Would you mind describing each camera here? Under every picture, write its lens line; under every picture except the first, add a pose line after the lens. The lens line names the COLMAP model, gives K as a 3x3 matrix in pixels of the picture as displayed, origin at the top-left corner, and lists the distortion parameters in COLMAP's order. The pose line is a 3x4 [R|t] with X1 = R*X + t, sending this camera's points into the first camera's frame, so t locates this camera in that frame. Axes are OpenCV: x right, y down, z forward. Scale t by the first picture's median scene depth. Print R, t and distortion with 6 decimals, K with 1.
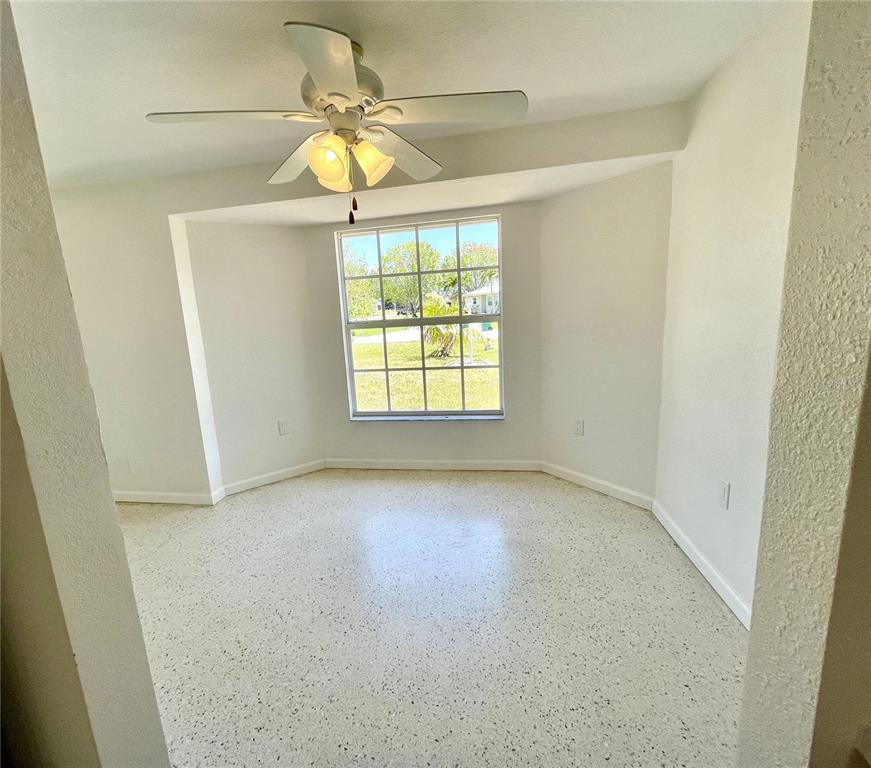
lens RADIAL K [[428.3, 0, 434.8], [0, 428.3, 385.0], [0, 0, 1]] dist [-0.005082, 0.000174]
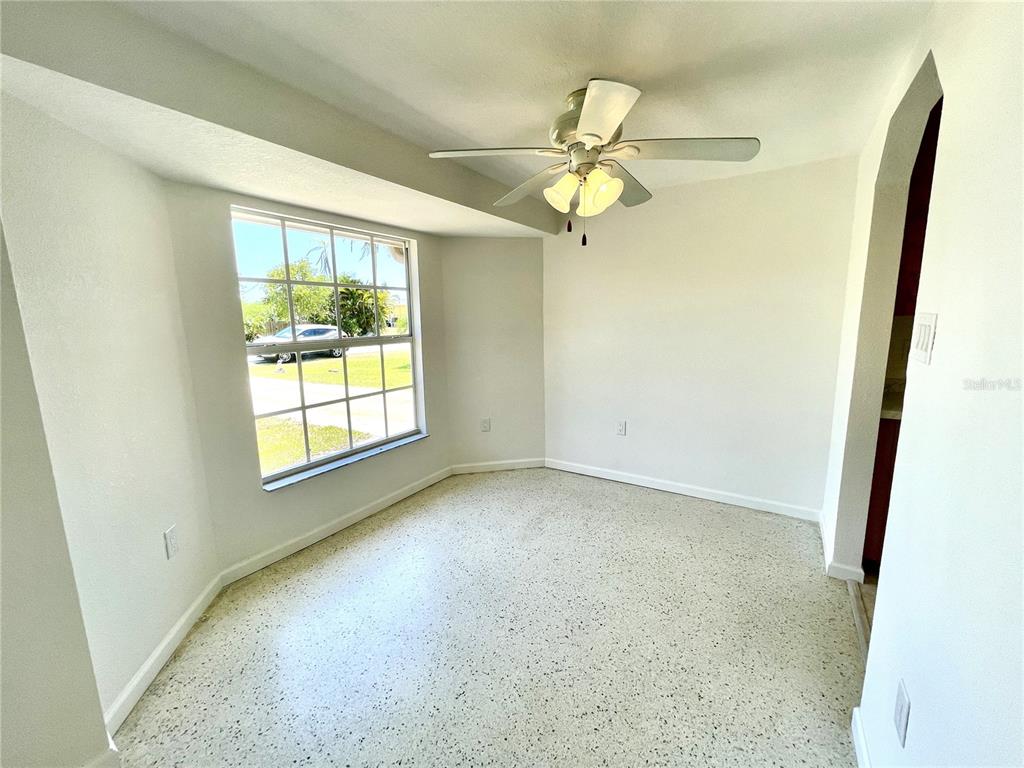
lens RADIAL K [[412.3, 0, 512.5], [0, 412.3, 383.3], [0, 0, 1]] dist [-0.002849, -0.000101]
pose [[0.386762, -0.095181, 0.917254, -0.656144], [0.167051, 0.985435, 0.031818, -0.041817], [-0.906923, 0.140922, 0.397029, 0.400954]]
